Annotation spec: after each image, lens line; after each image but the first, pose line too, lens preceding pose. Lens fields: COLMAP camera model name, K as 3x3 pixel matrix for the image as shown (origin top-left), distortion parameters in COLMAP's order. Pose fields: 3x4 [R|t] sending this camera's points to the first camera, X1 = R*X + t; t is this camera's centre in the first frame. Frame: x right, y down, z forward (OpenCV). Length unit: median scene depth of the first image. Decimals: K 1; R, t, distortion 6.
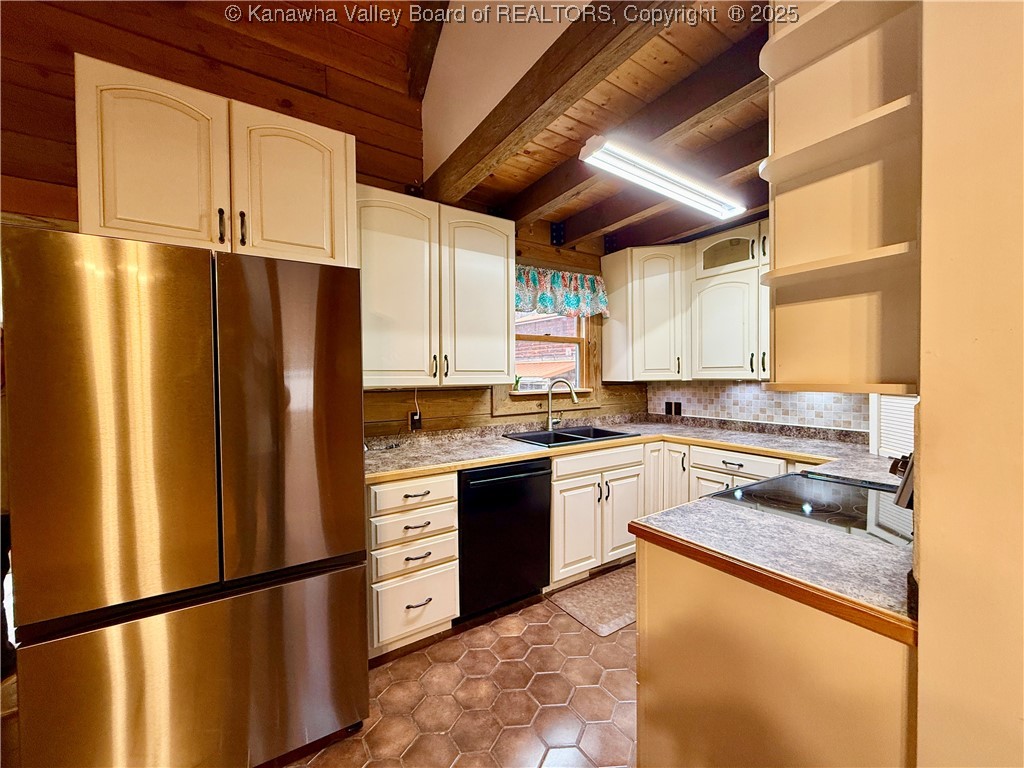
lens RADIAL K [[407.4, 0, 511.6], [0, 407.4, 384.8], [0, 0, 1]] dist [0.000178, -0.000130]
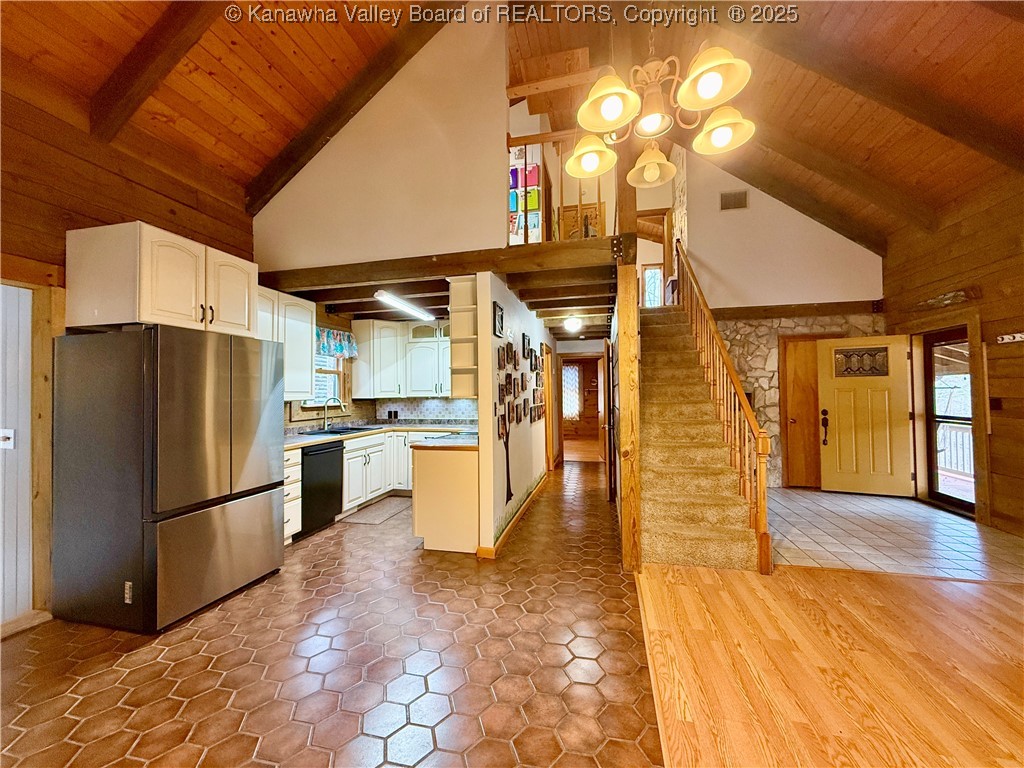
lens RADIAL K [[407.4, 0, 511.6], [0, 407.4, 384.8], [0, 0, 1]] dist [0.000178, -0.000130]
pose [[0.722286, 0.017085, 0.691383, -0.511104], [0.017786, 0.998905, -0.043265, 0.020909], [-0.691365, 0.043547, 0.721192, -0.682991]]
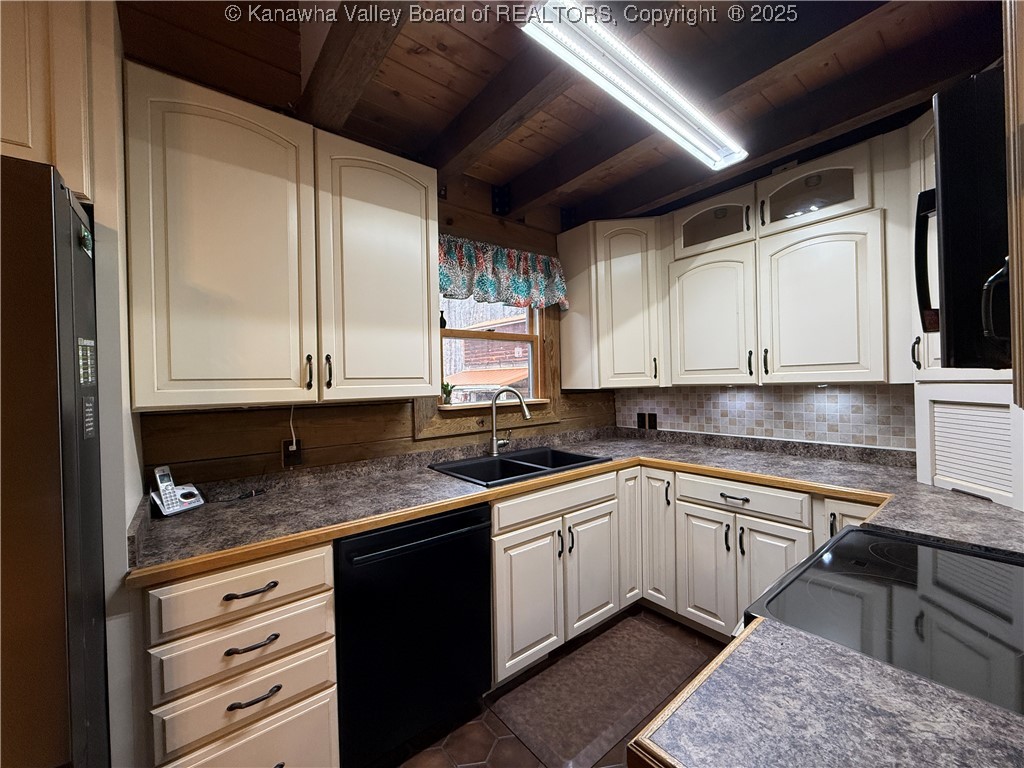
lens RADIAL K [[407.4, 0, 511.6], [0, 407.4, 384.8], [0, 0, 1]] dist [0.000178, -0.000130]
pose [[0.995374, -0.015251, 0.094861, 0.059181], [0.017018, 0.999696, -0.017847, -0.006155], [-0.094560, 0.019379, 0.995331, 0.255869]]
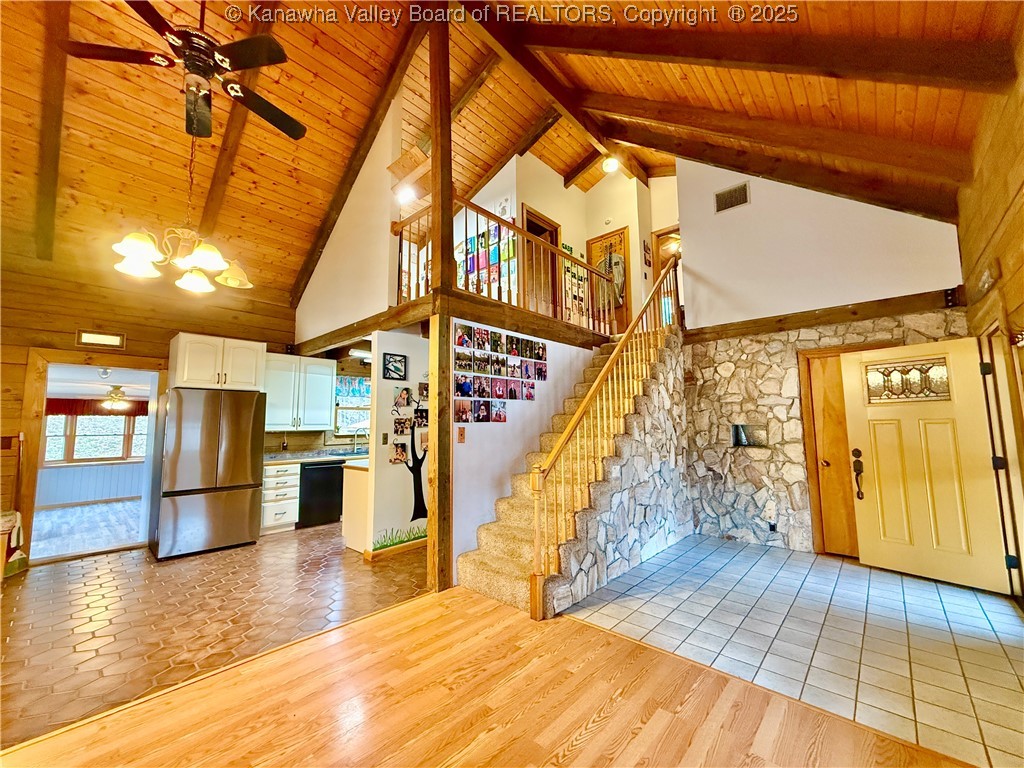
lens RADIAL K [[407.4, 0, 511.6], [0, 407.4, 384.8], [0, 0, 1]] dist [0.000178, -0.000130]
pose [[0.968361, 0.026658, 0.248126, 0.368357], [0.004155, 0.992418, -0.122838, 0.029229], [-0.249519, 0.119982, 0.960908, -1.358571]]
